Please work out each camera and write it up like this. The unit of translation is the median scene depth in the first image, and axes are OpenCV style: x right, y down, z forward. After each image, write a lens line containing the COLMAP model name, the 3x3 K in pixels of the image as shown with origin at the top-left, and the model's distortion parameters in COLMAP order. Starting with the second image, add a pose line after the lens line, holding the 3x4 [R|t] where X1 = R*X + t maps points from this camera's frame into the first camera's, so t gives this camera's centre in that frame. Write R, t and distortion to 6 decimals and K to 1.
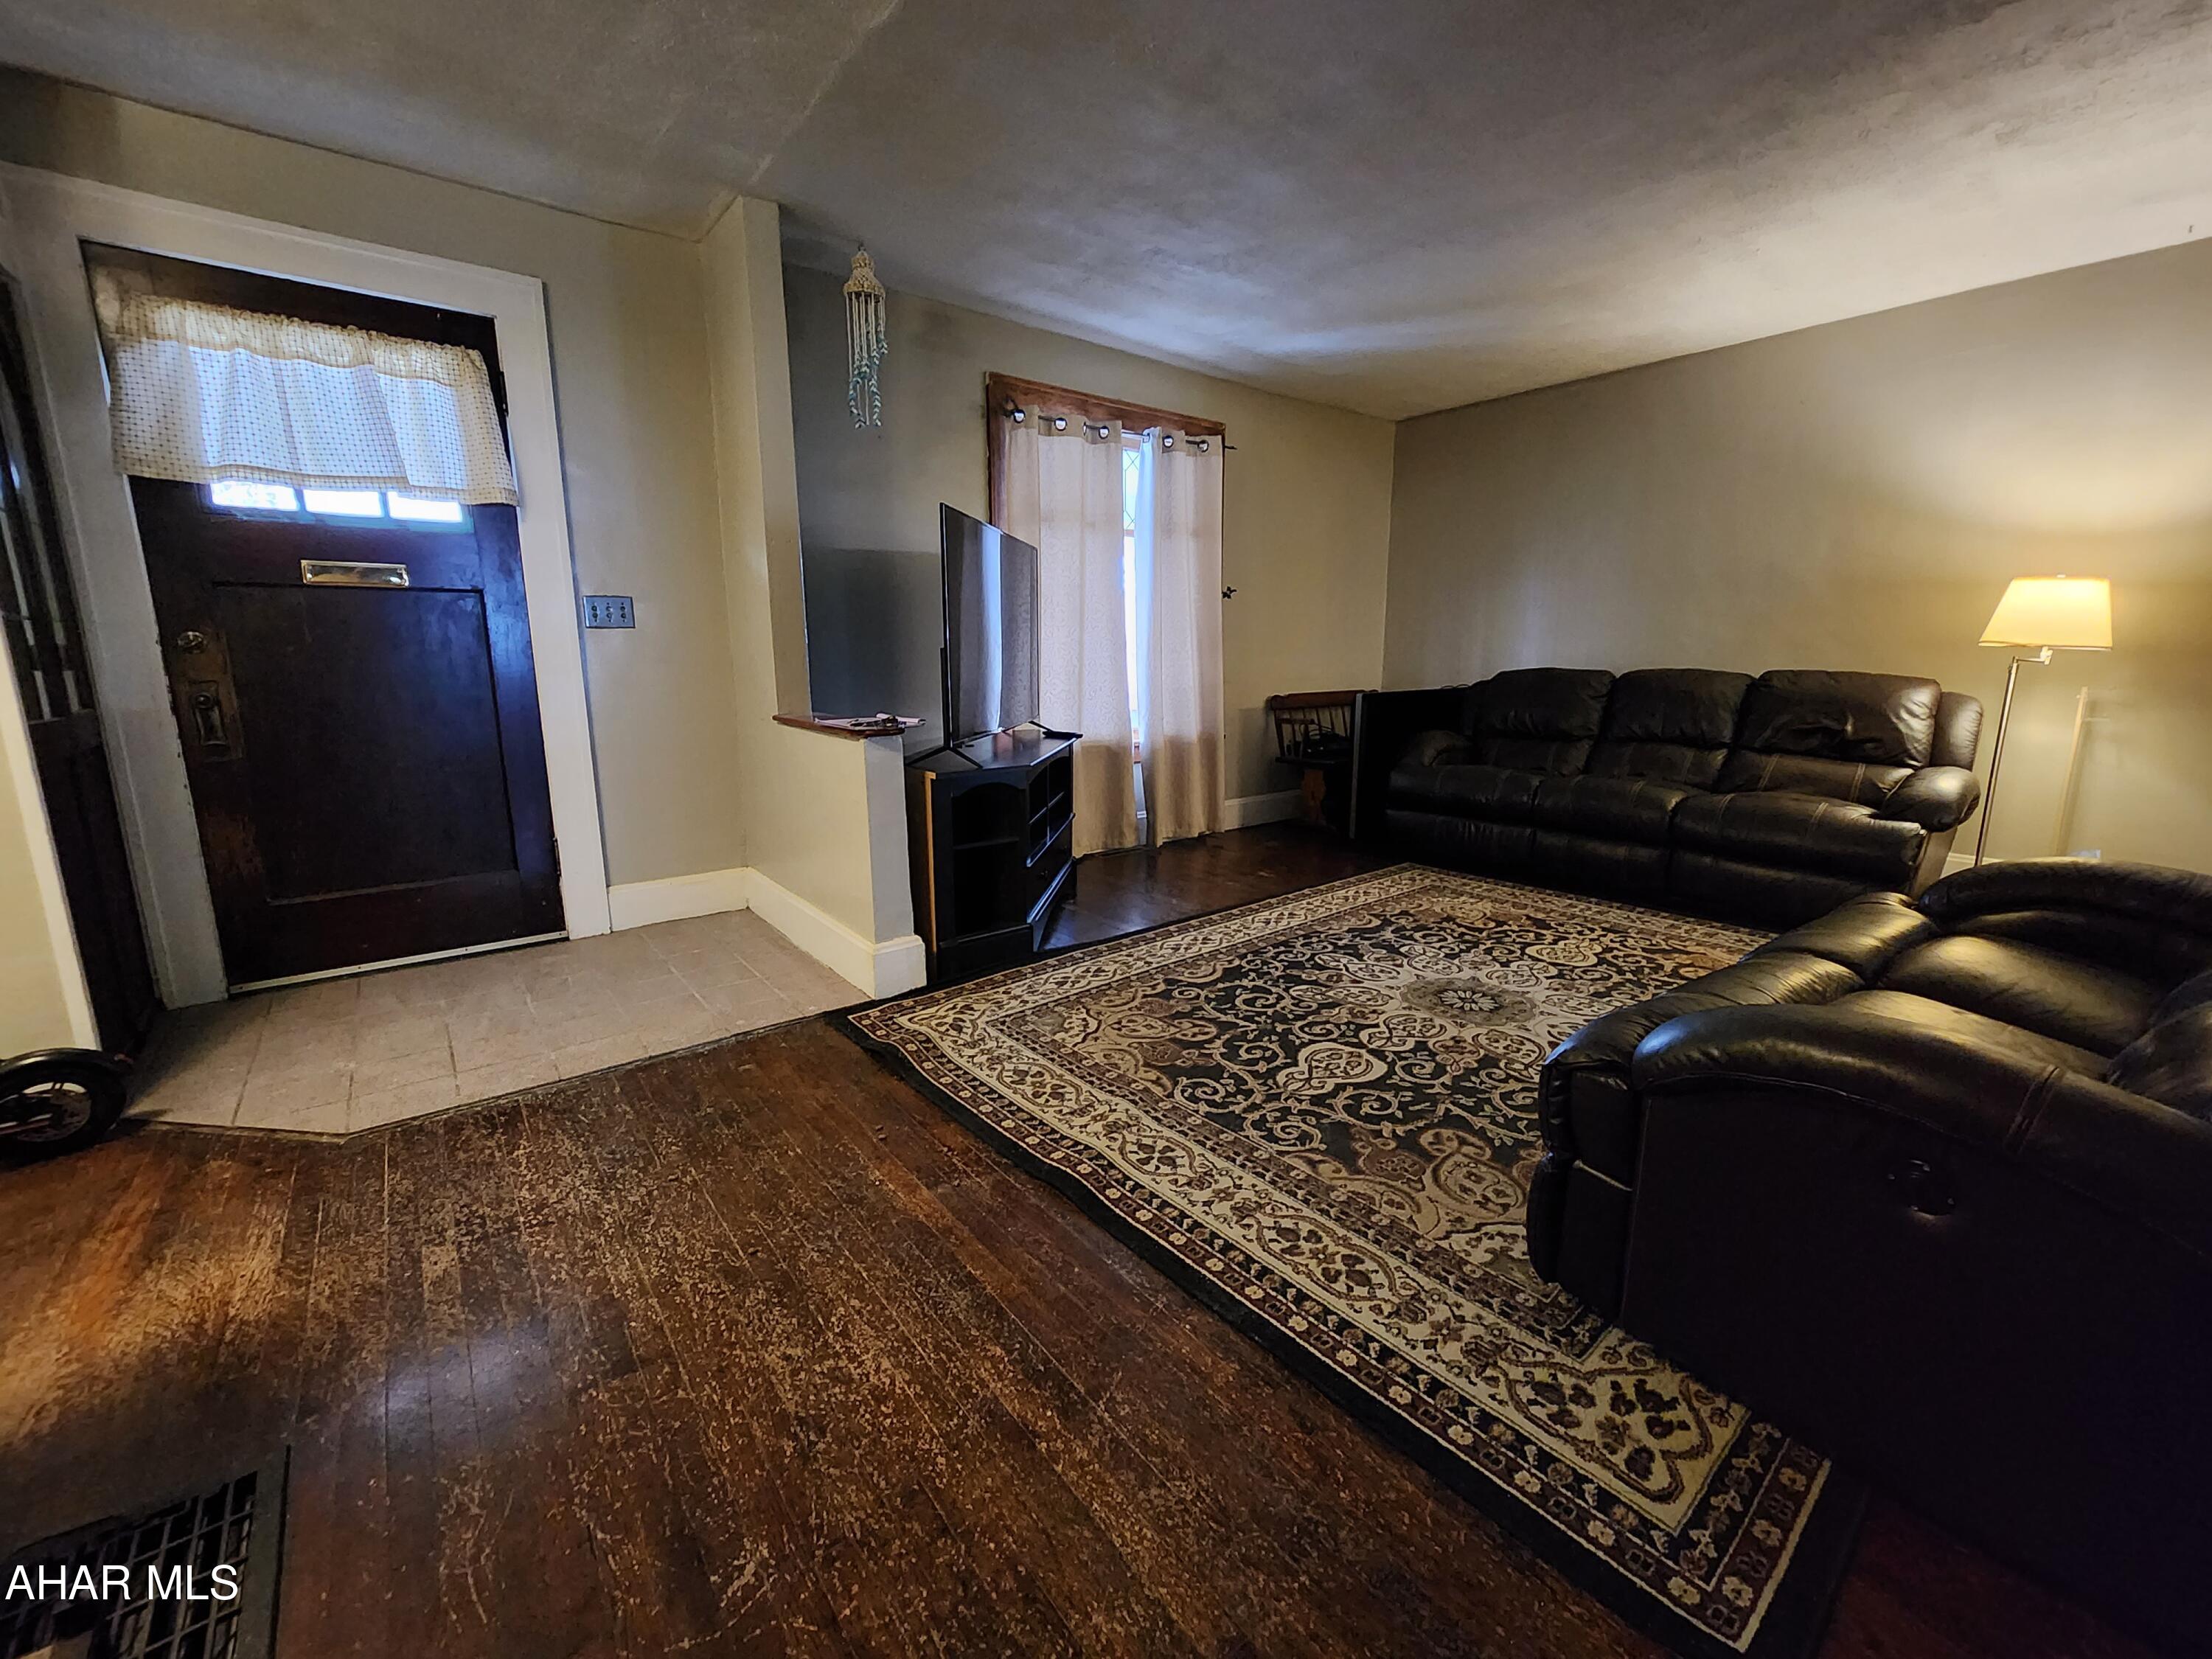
lens RADIAL K [[903.3, 0, 1112.9], [0, 903.3, 823.1], [0, 0, 1]] dist [0.001951, -0.000246]
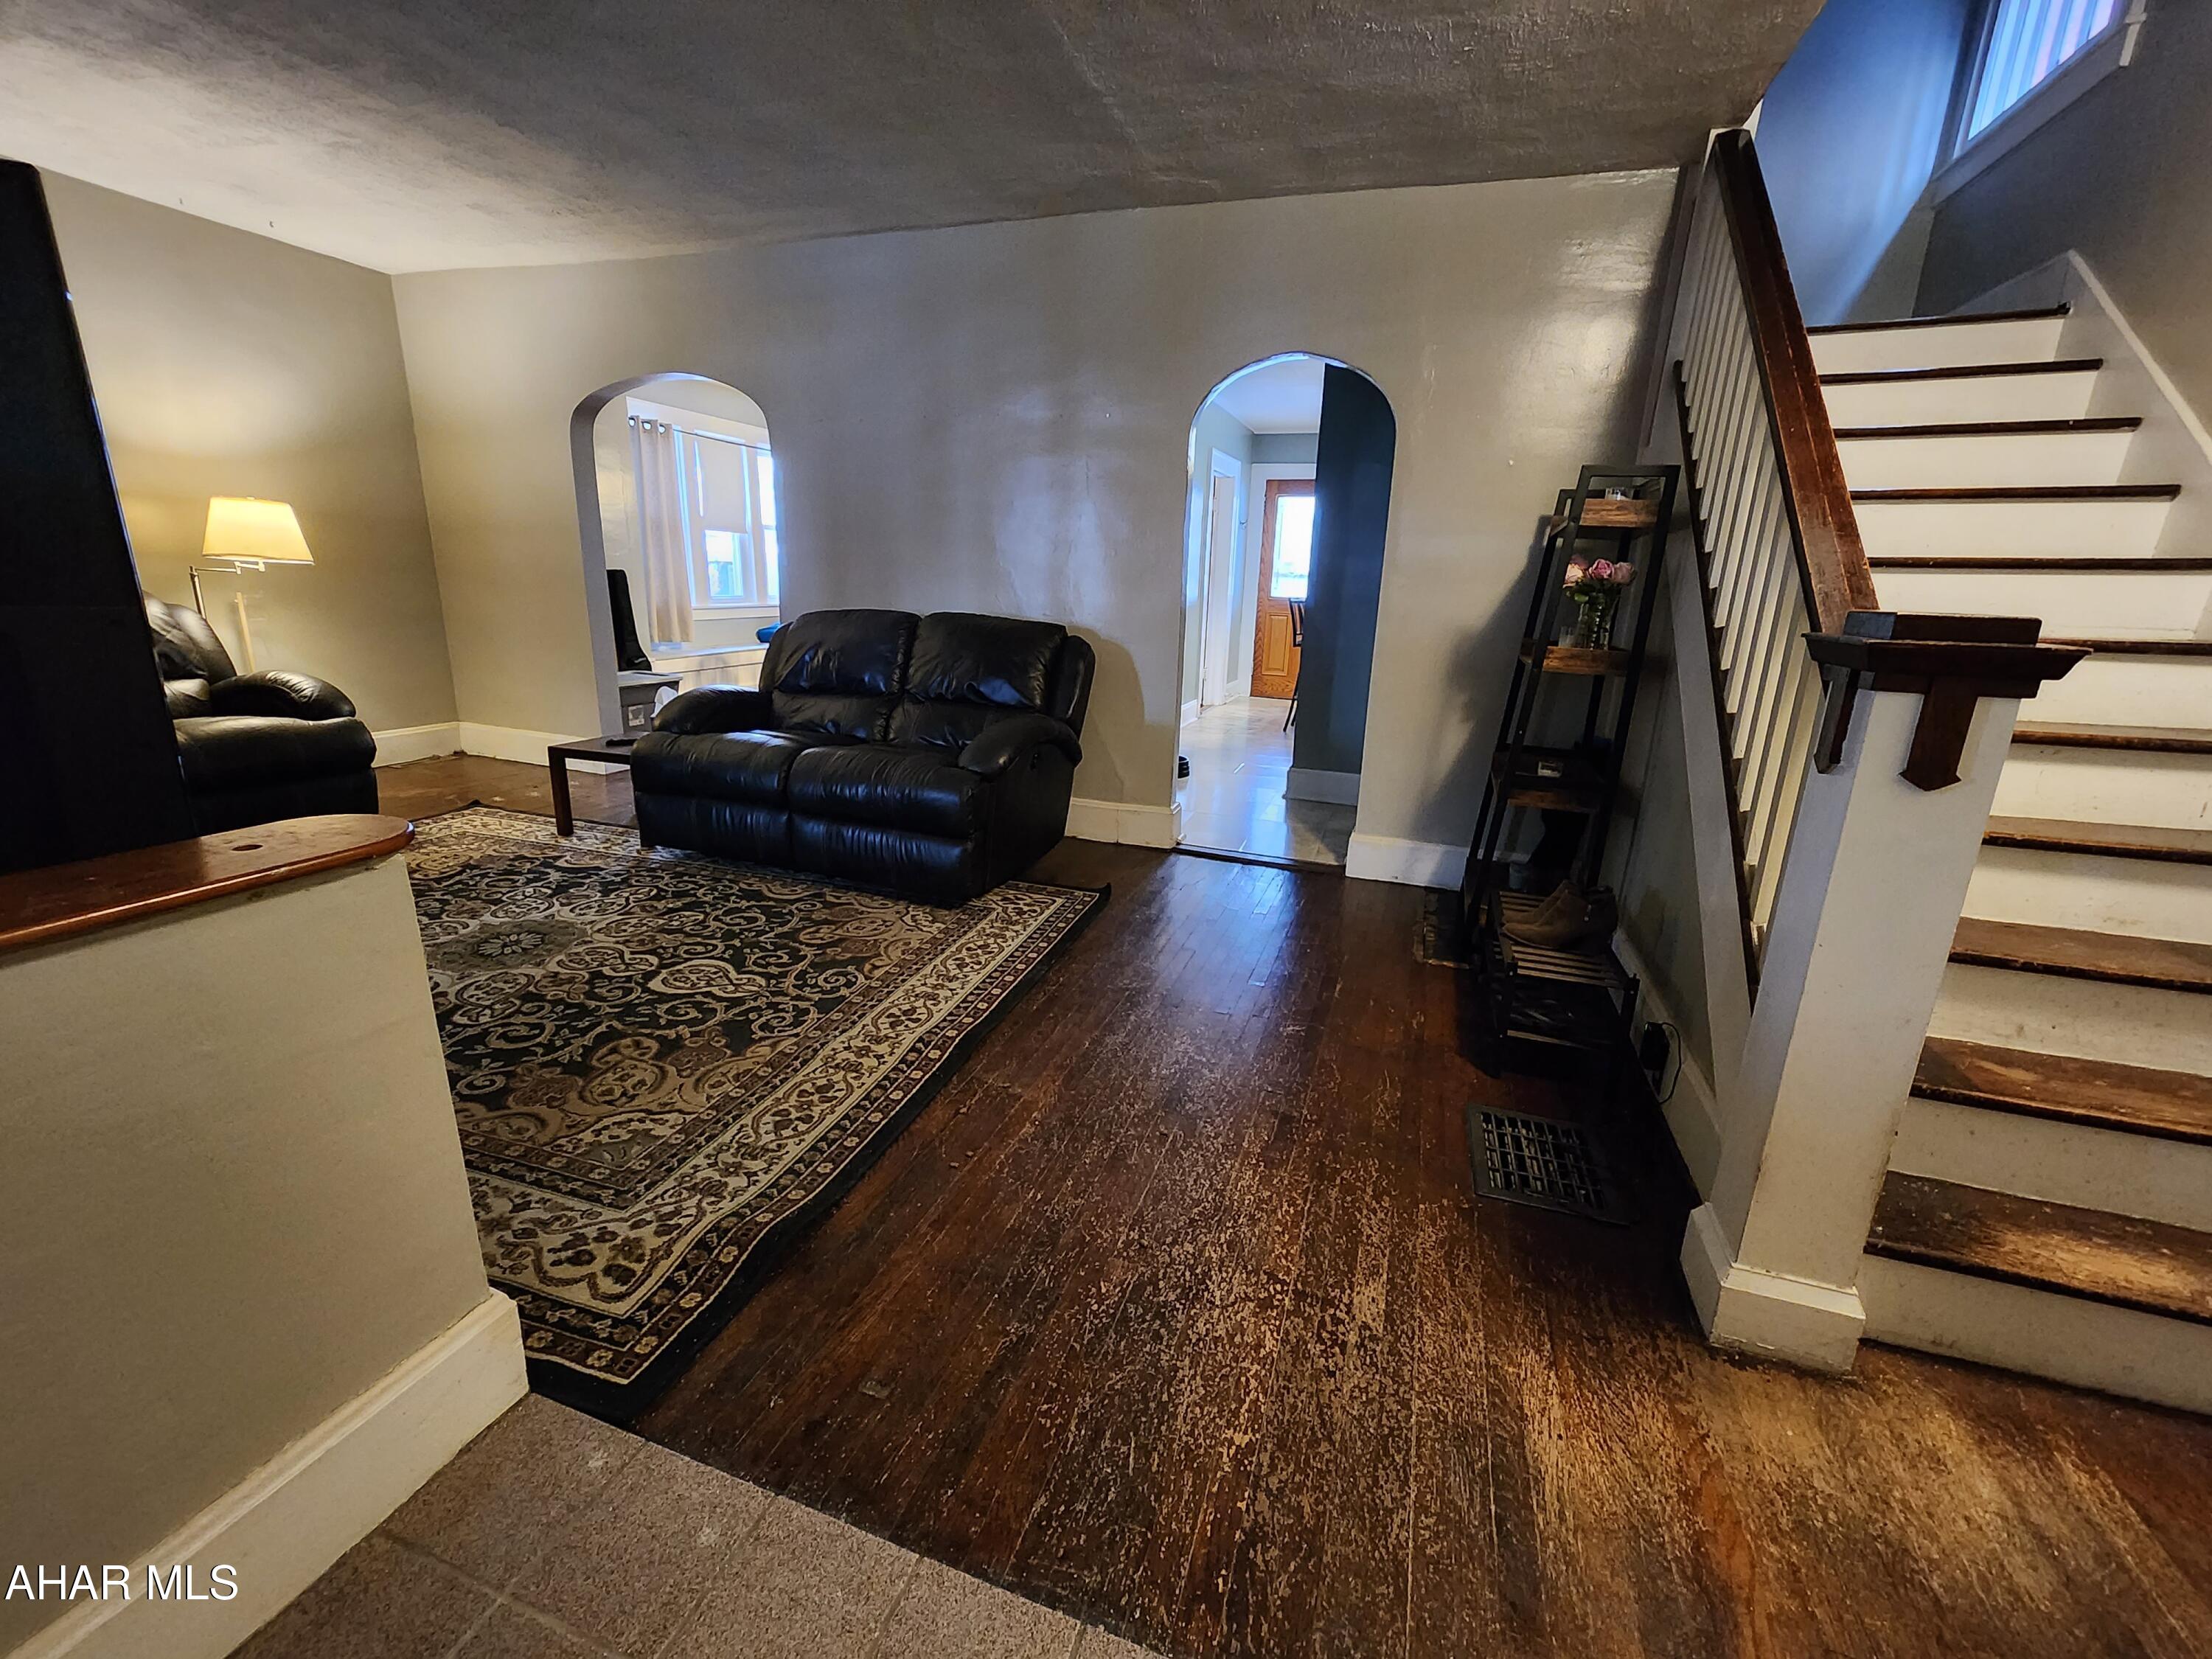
lens RADIAL K [[908.2, 0, 1117.0], [0, 908.2, 822.6], [0, 0, 1]] dist [-0.003738, -0.000252]
pose [[-0.543121, -0.239940, 0.804642, -0.707808], [0.122563, 0.925382, 0.358672, -0.192735], [-0.830661, 0.293422, -0.473187, 0.866271]]
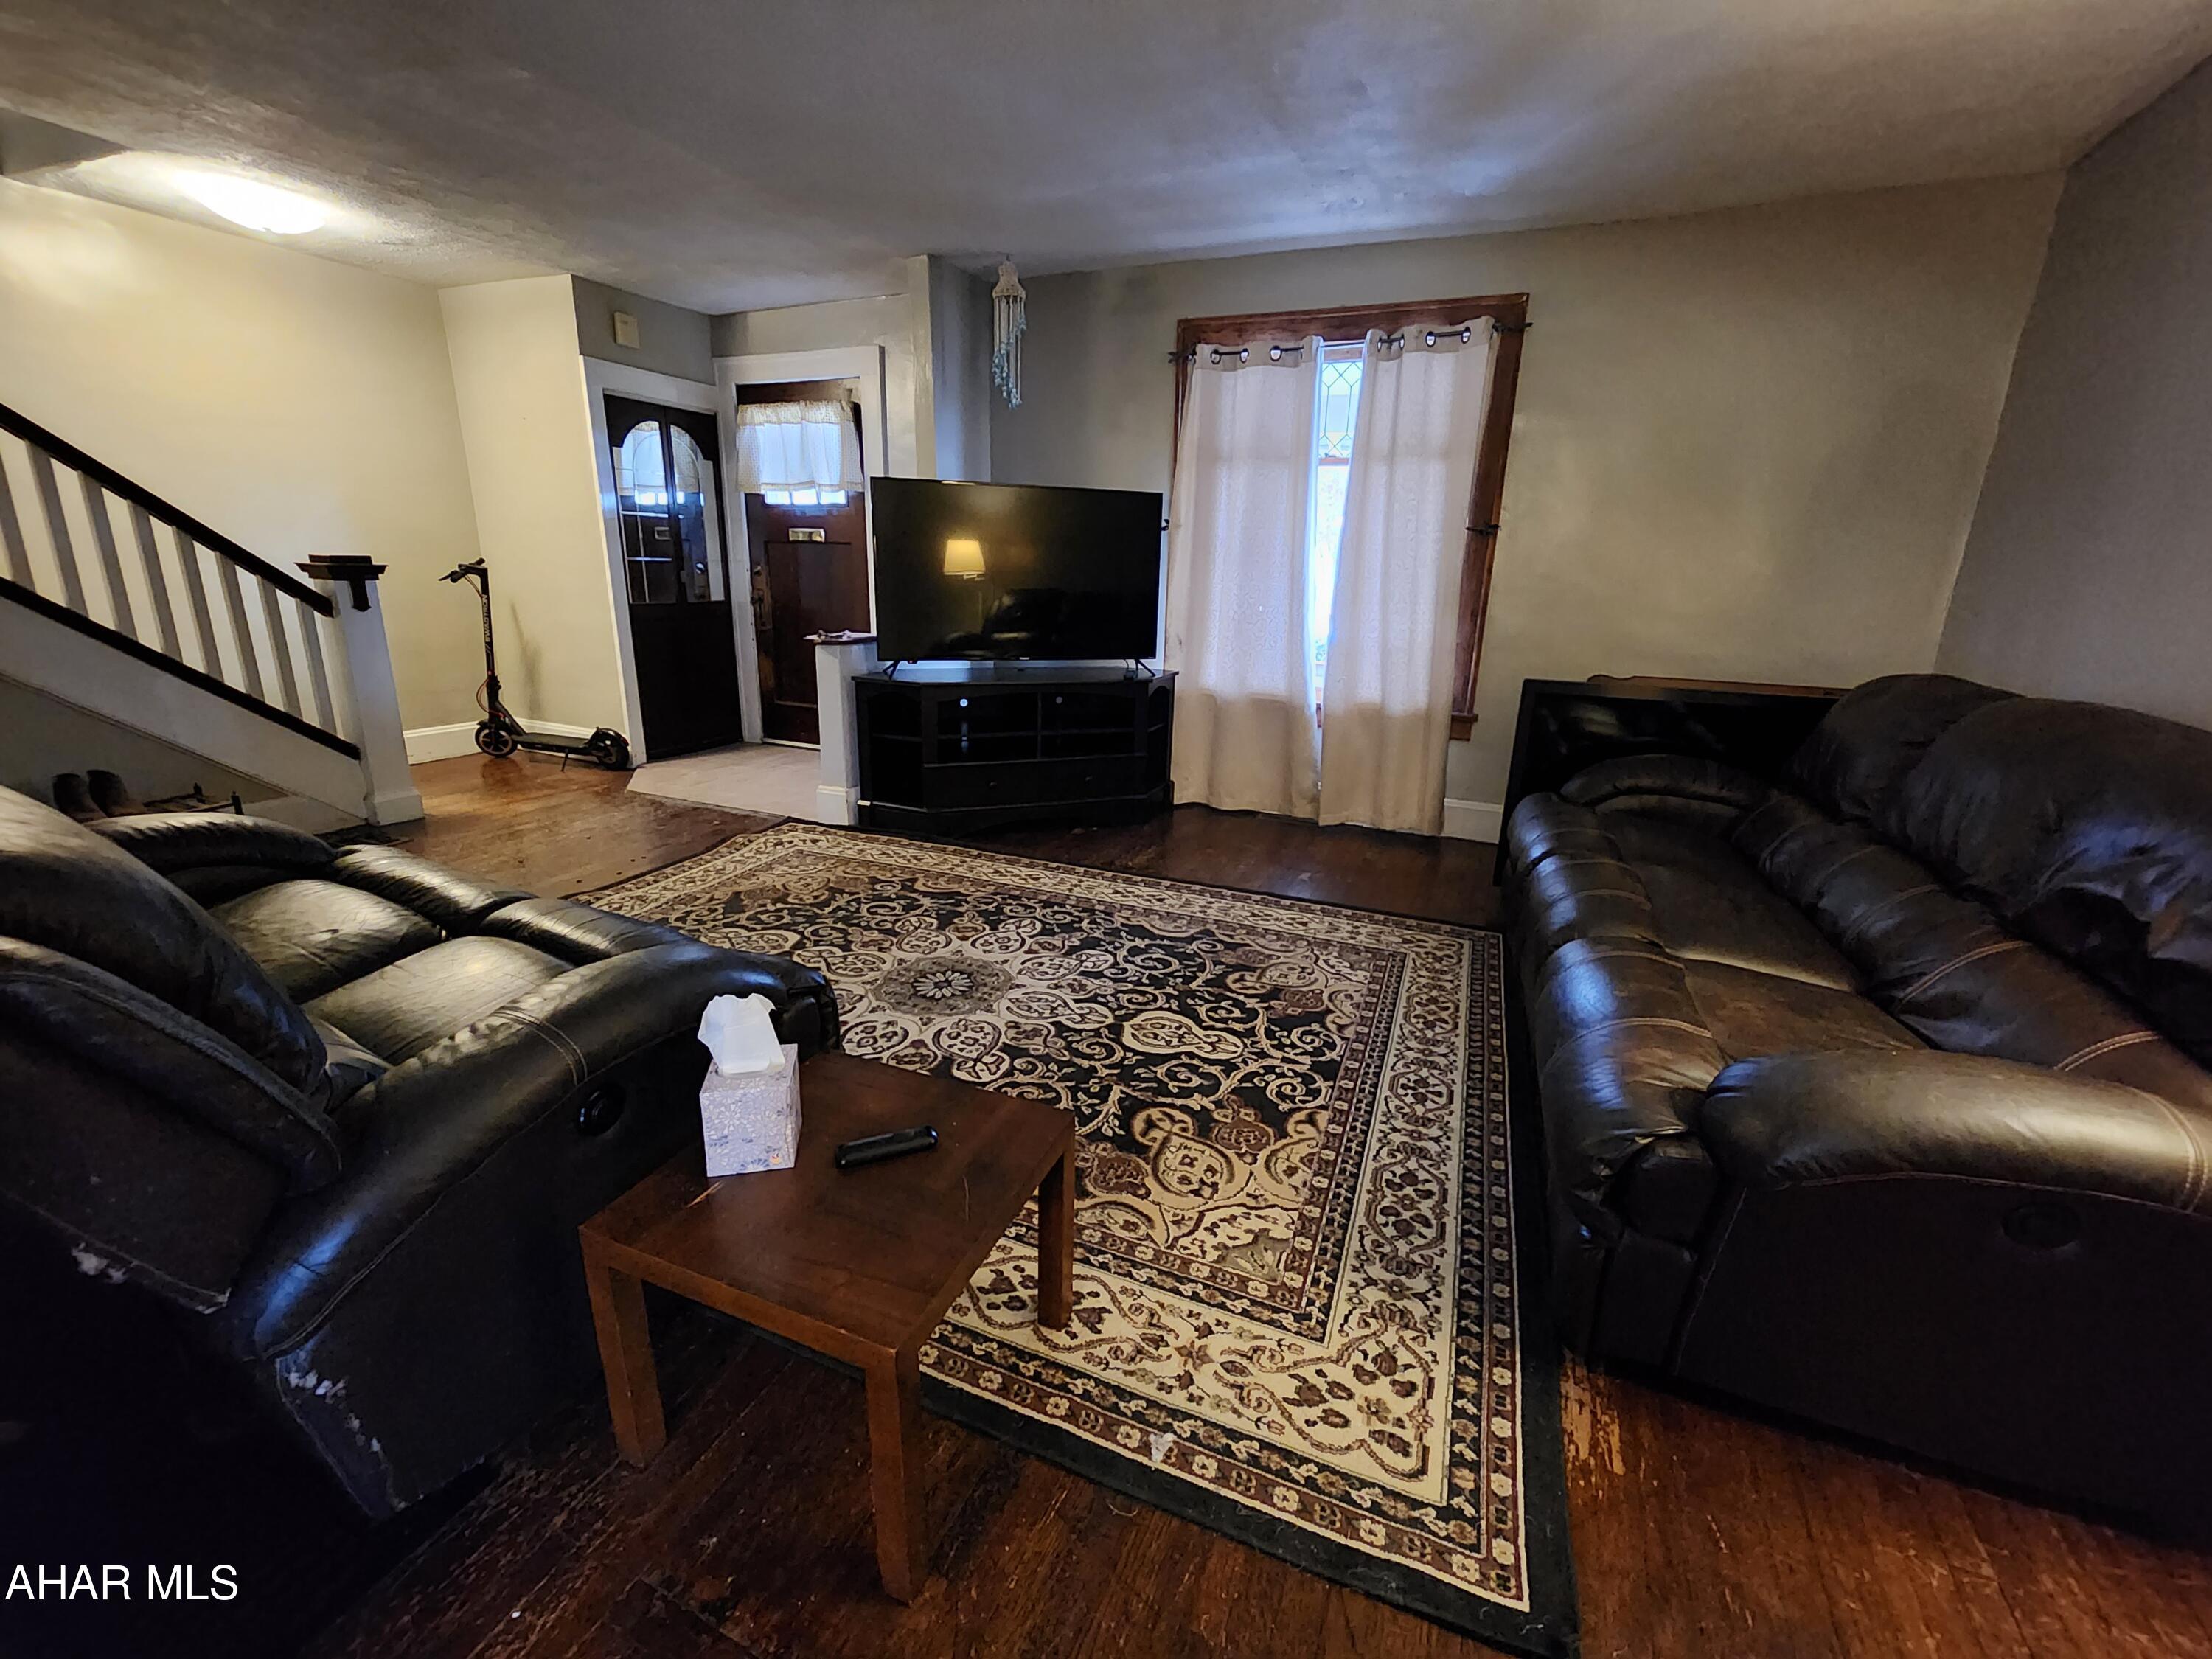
lens RADIAL K [[908.2, 0, 1117.0], [0, 908.2, 822.6], [0, 0, 1]] dist [-0.003738, -0.000252]
pose [[0.467262, 0.254354, -0.846741, 1.209449], [-0.195827, 0.963710, 0.181427, -0.167840], [0.862159, 0.081041, 0.500114, 0.660157]]
